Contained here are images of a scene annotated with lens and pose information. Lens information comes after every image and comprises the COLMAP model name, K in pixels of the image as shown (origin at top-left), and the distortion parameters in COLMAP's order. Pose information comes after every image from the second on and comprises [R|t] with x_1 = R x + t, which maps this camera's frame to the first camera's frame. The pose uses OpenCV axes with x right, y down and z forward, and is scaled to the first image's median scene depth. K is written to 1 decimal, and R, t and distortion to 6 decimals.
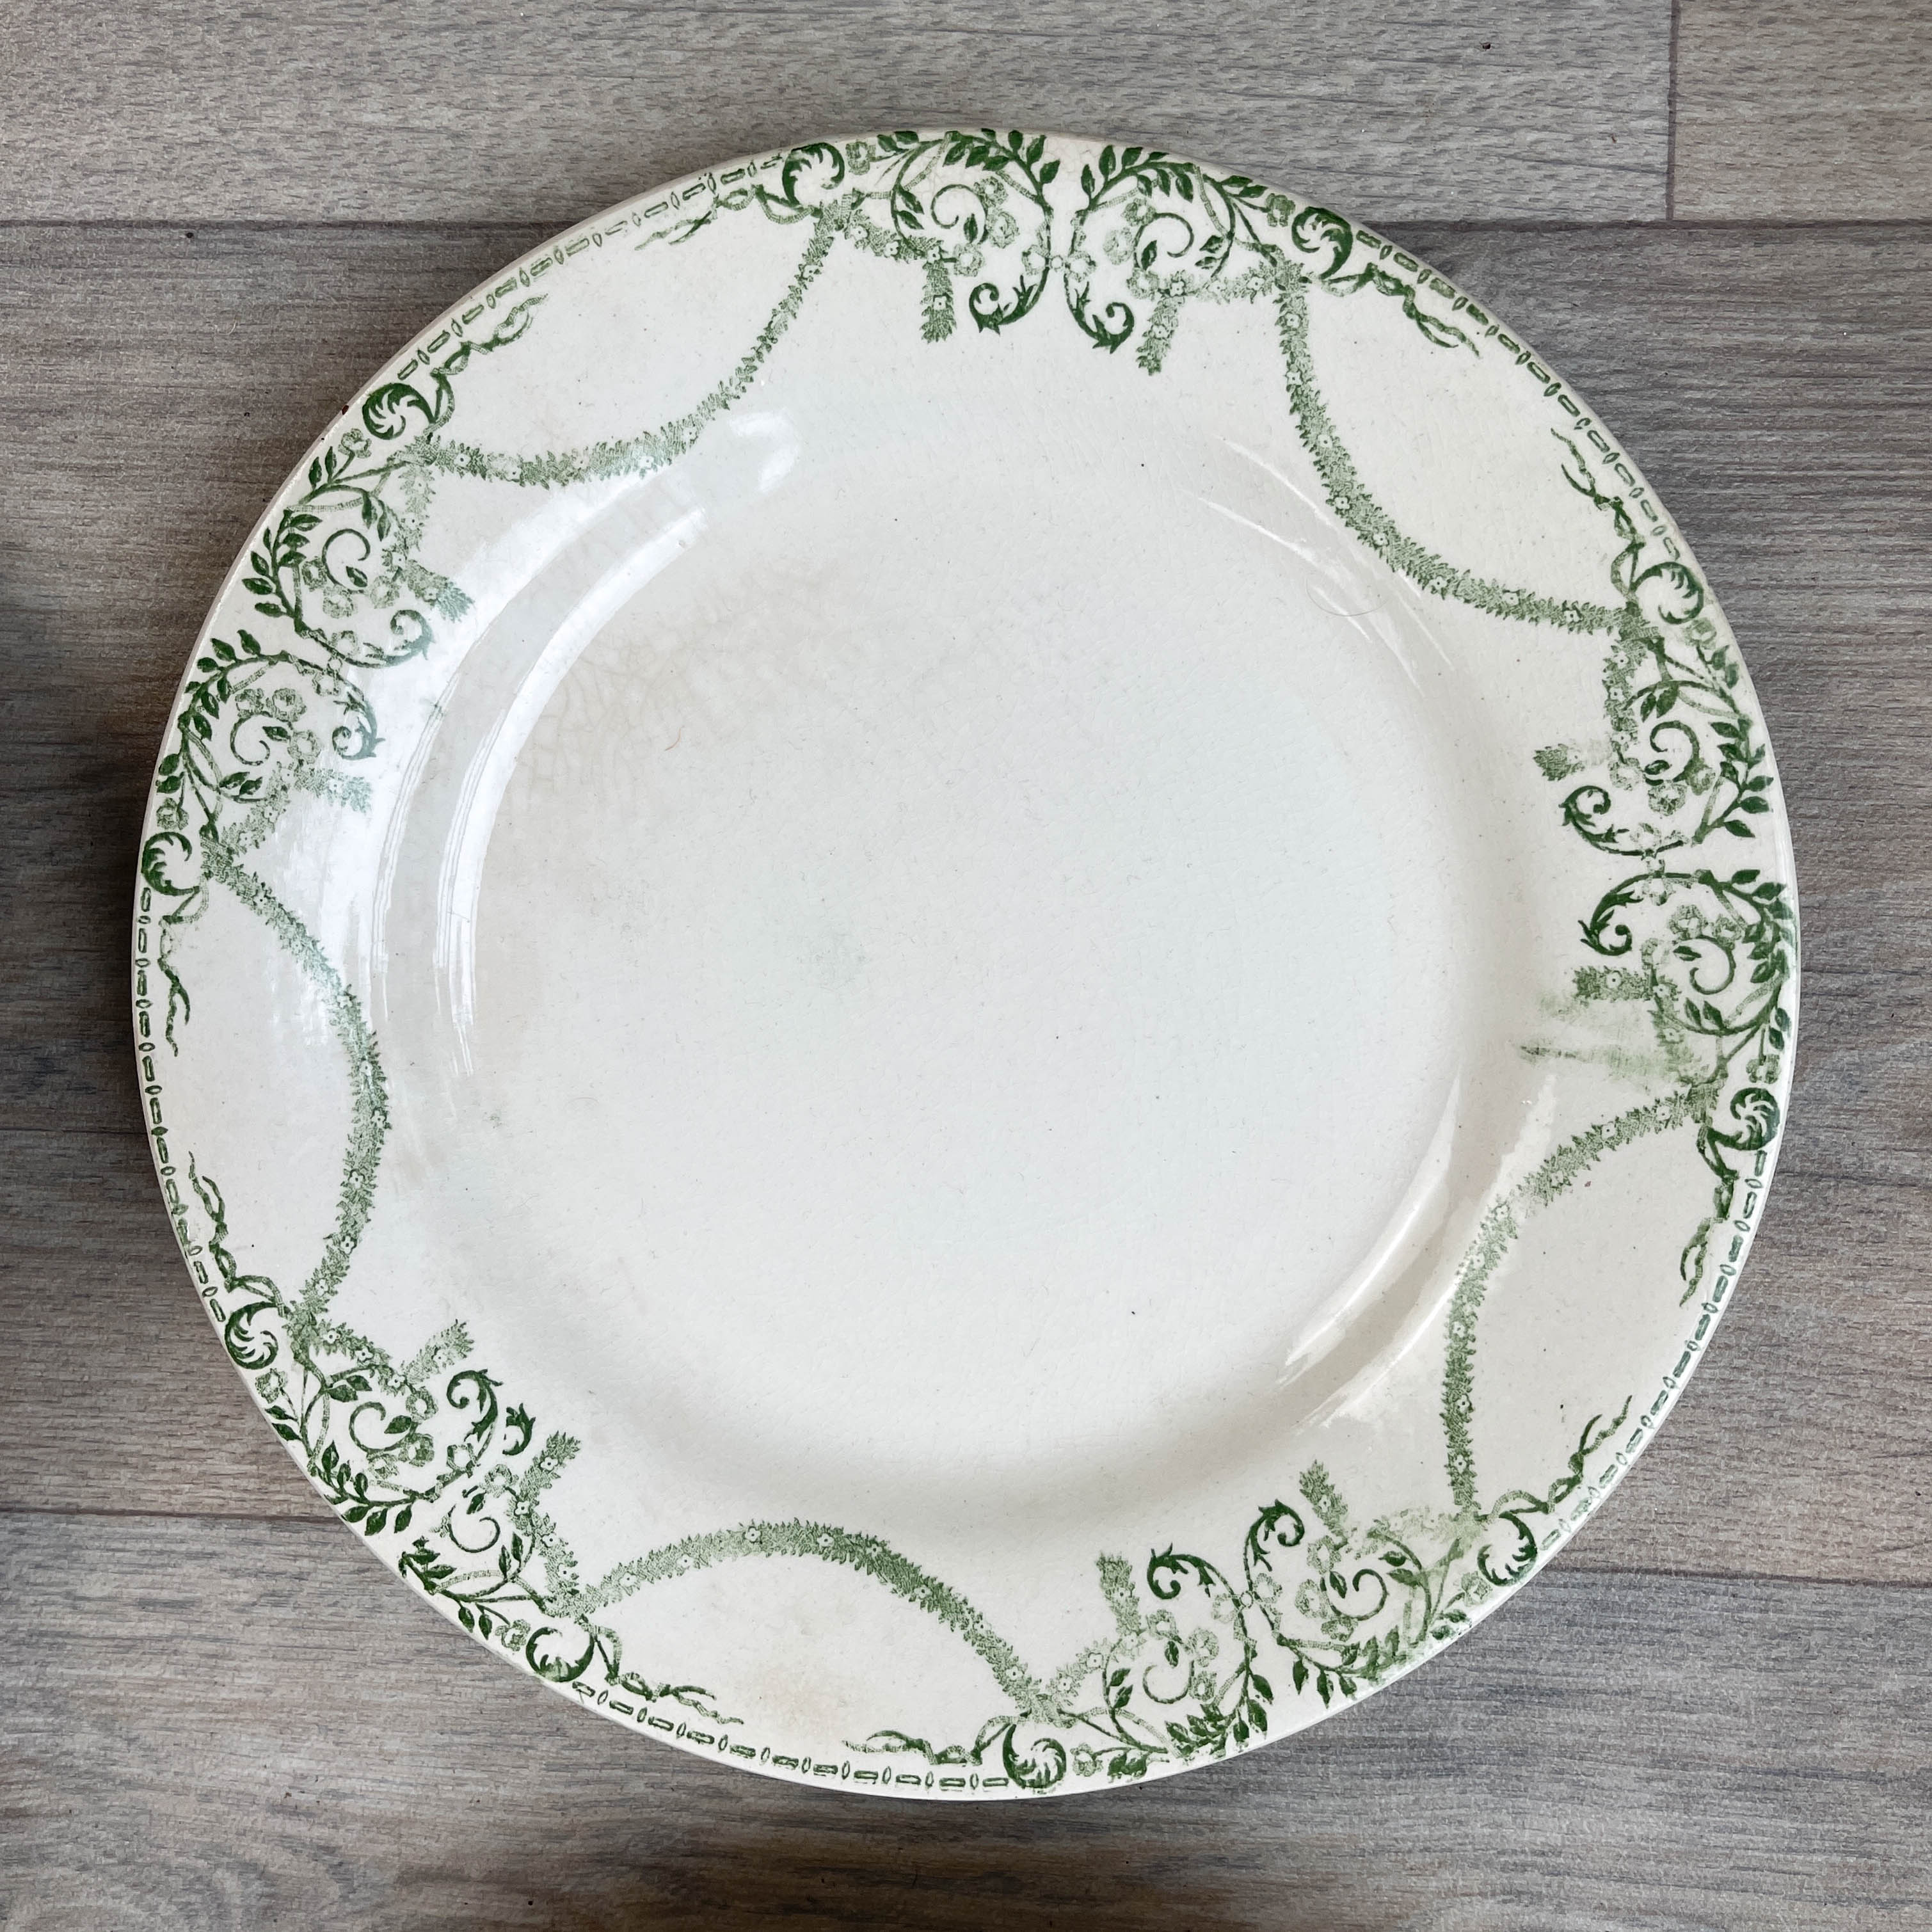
lens RADIAL K [[2013.3, 0, 954.2], [0, 2013.3, 911.3], [0, 0, 1]] dist [0.011823, 0.015819]
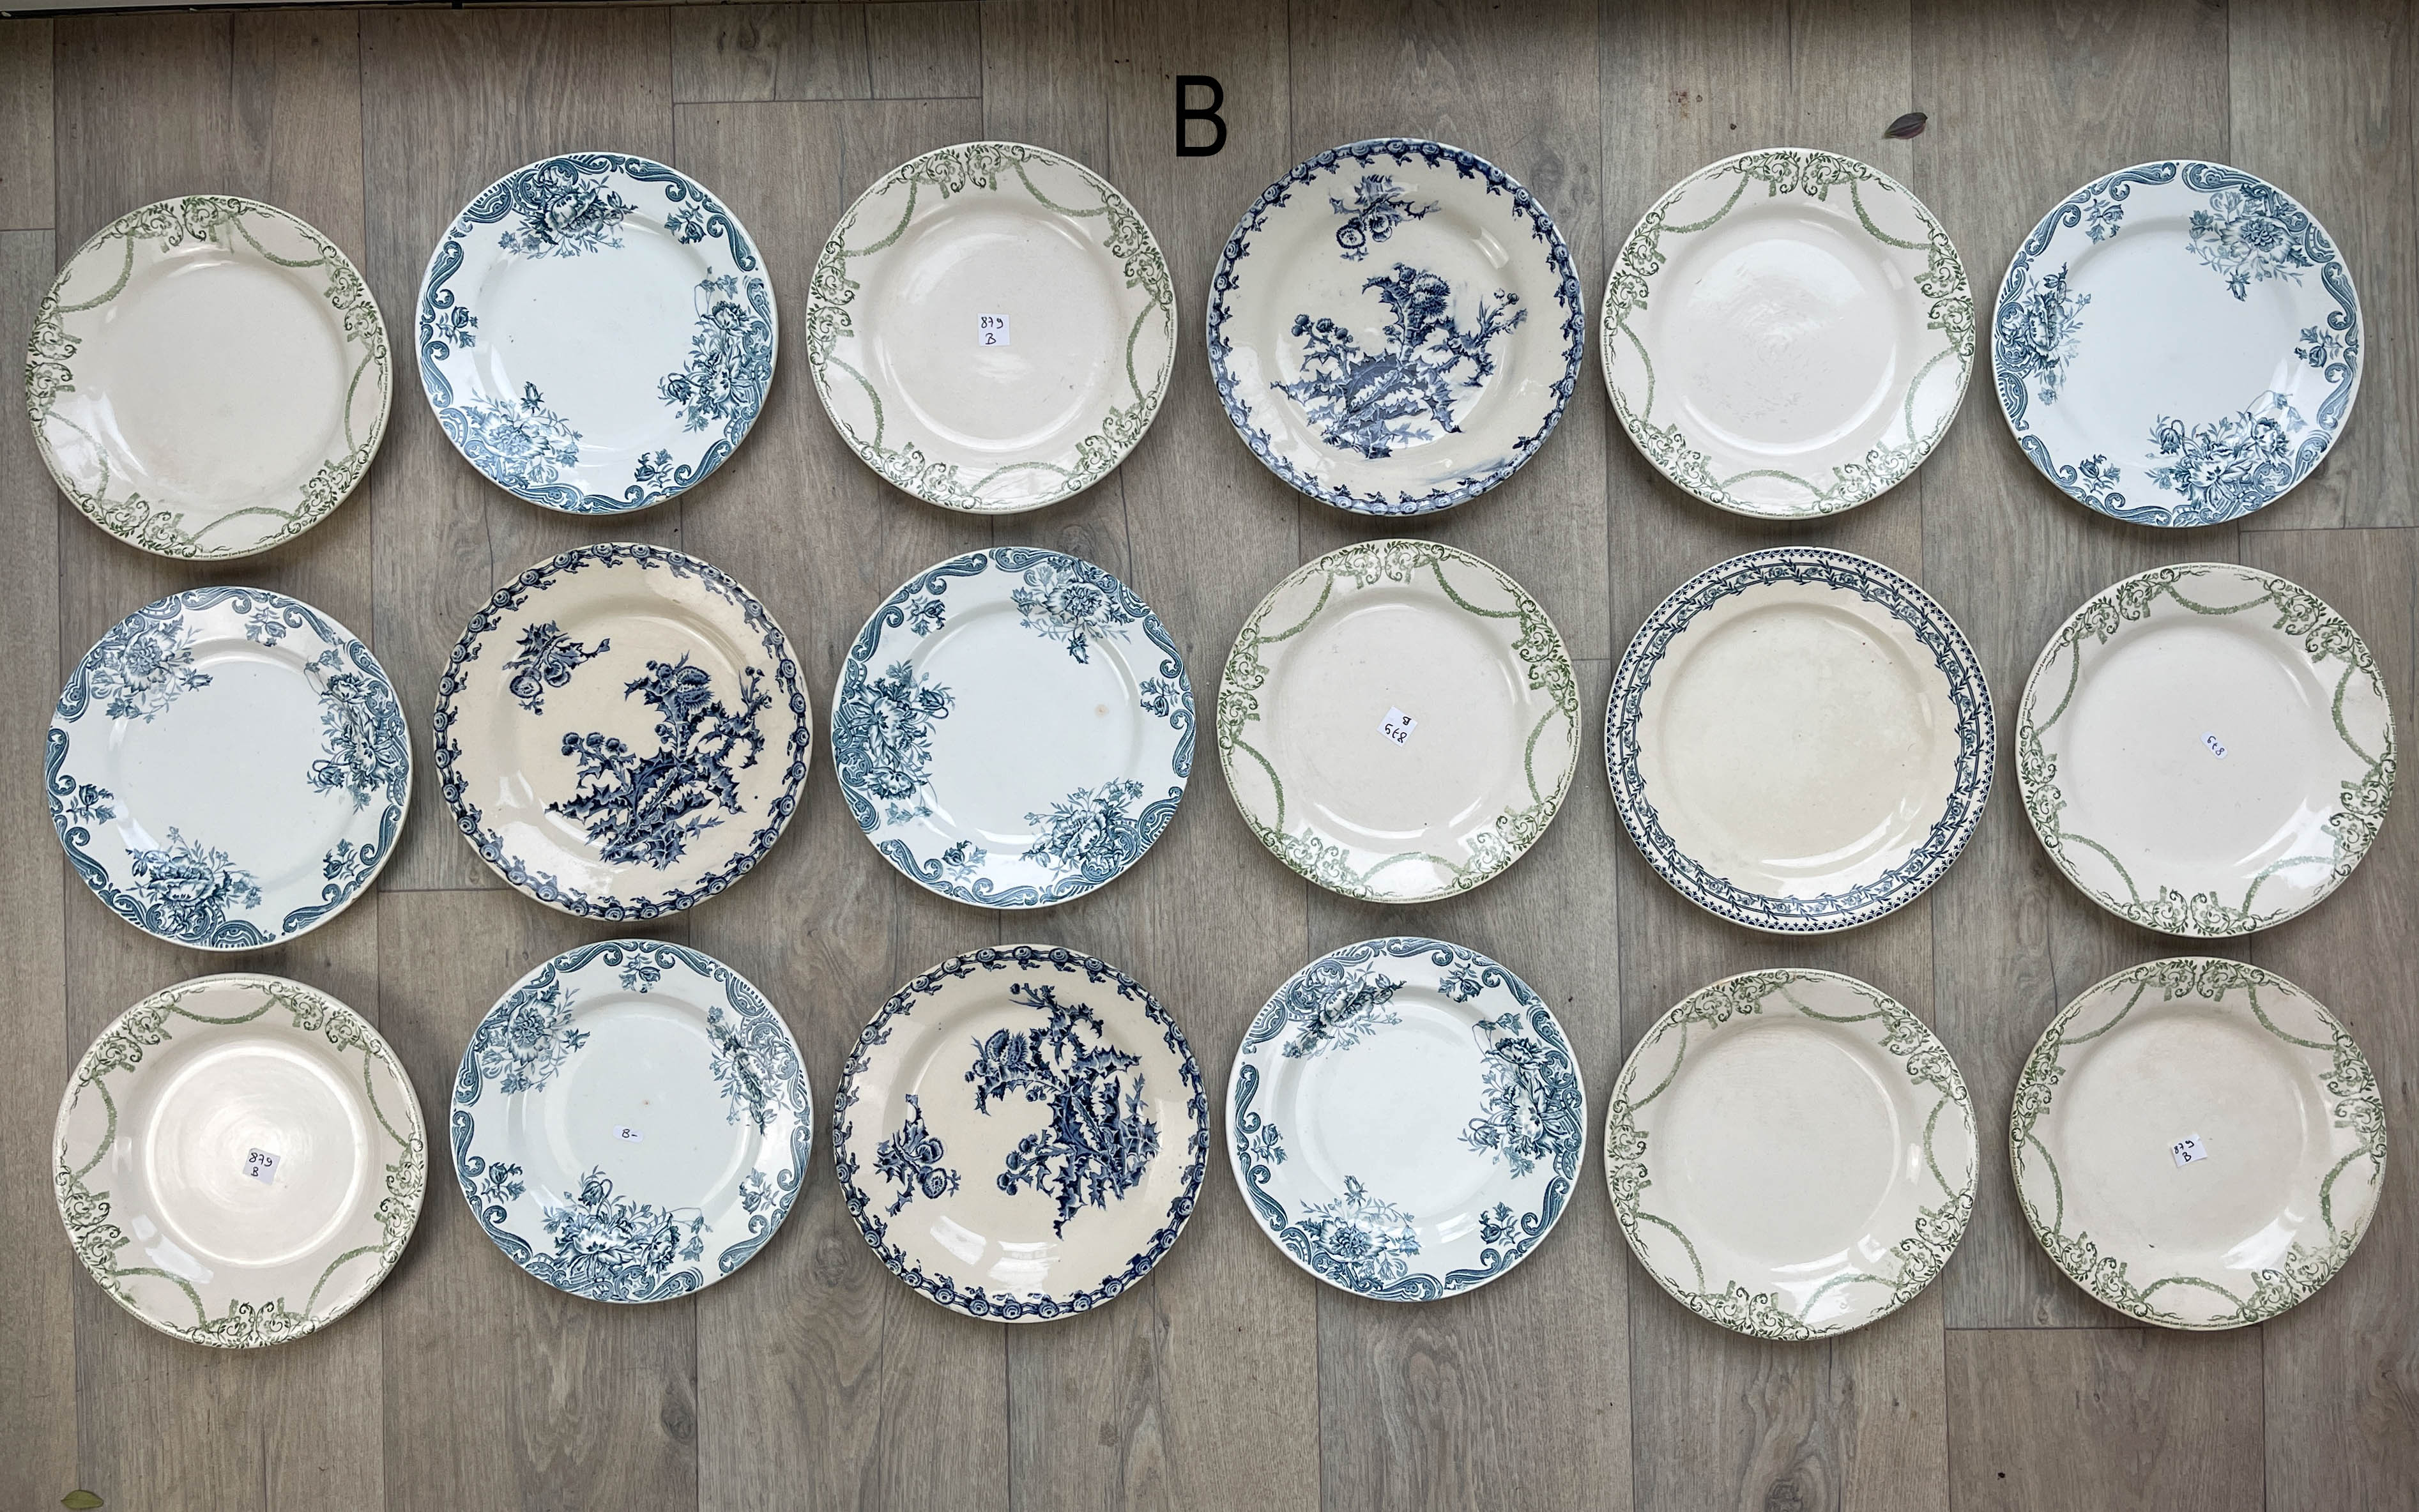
lens RADIAL K [[1974.3, 0, 1237.2], [0, 1974.3, 686.9], [0, 0, 1]] dist [0.052551, -0.061825]
pose [[-0.040952, -0.996590, 0.071627, -1.100436], [0.999051, -0.041907, -0.011885, 2.337192], [0.014846, 0.071073, 0.997361, -3.355898]]
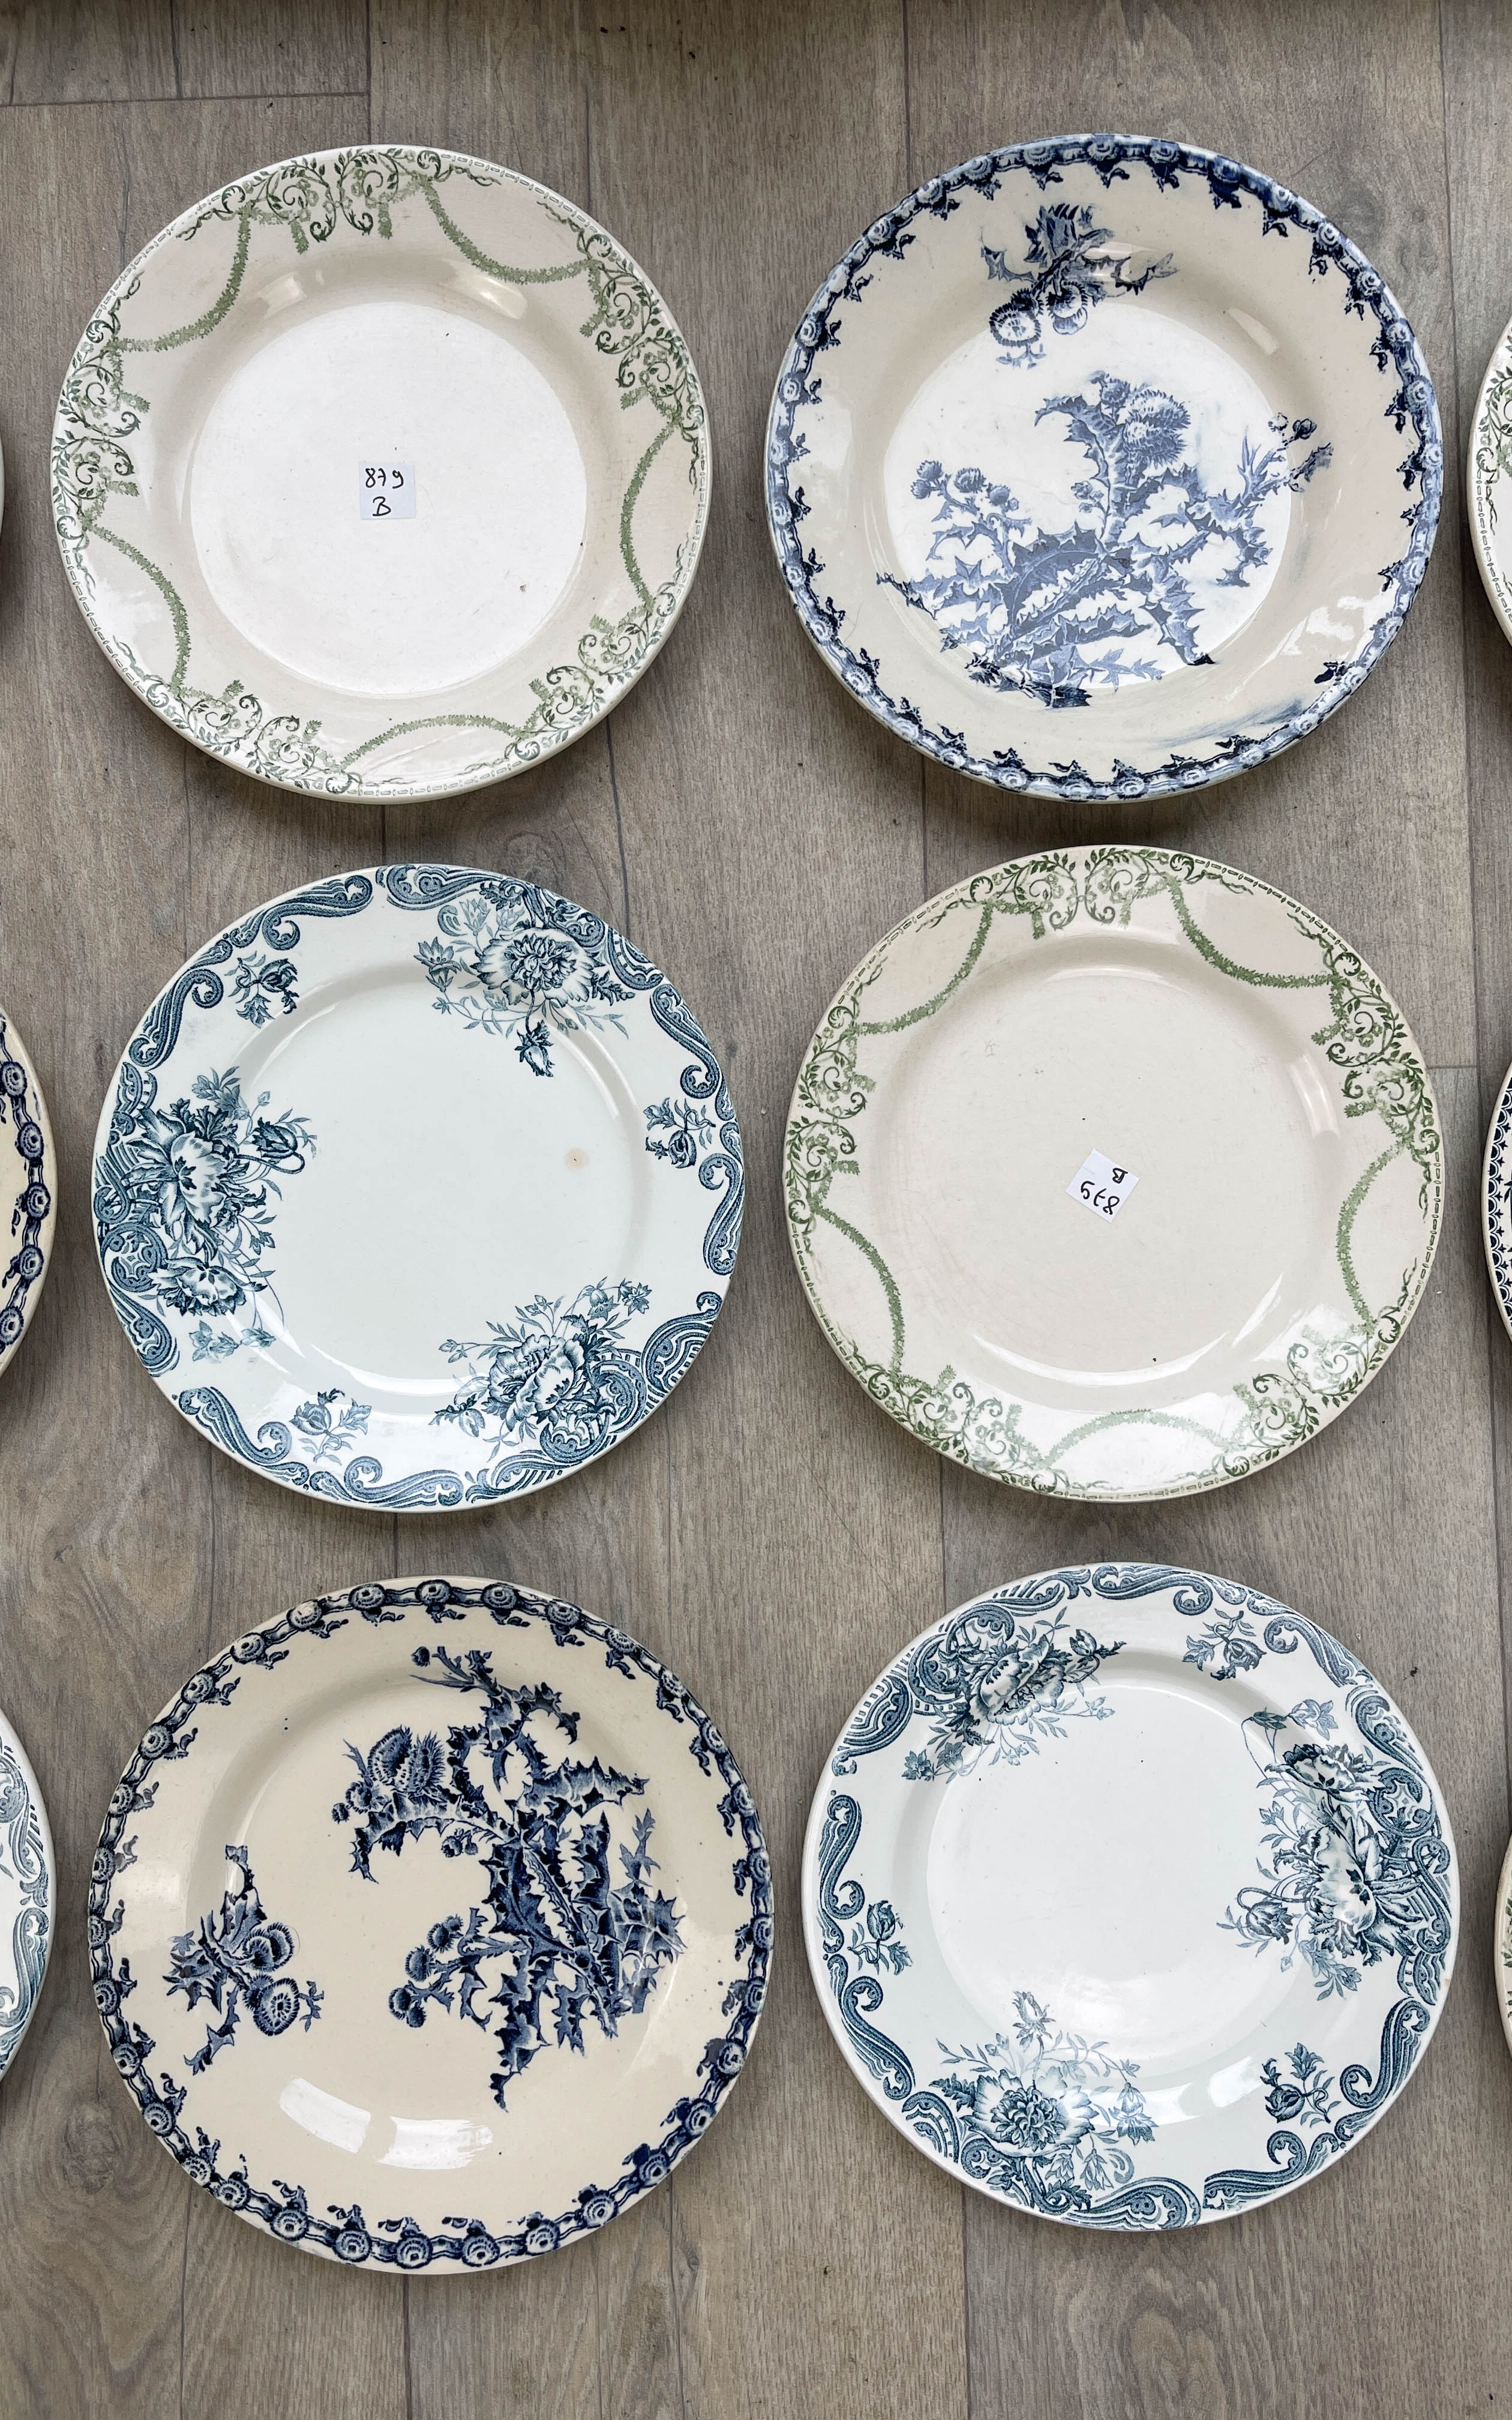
lens RADIAL K [[1818.9, 0, 703.1], [0, 1818.9, 1224.9], [0, 0, 1]] dist [0.044447, -0.066859]
pose [[-0.042627, -0.994687, 0.093704, -1.130657], [0.999059, -0.043187, -0.003950, 2.141592], [0.007975, 0.093447, 0.995592, -1.198969]]
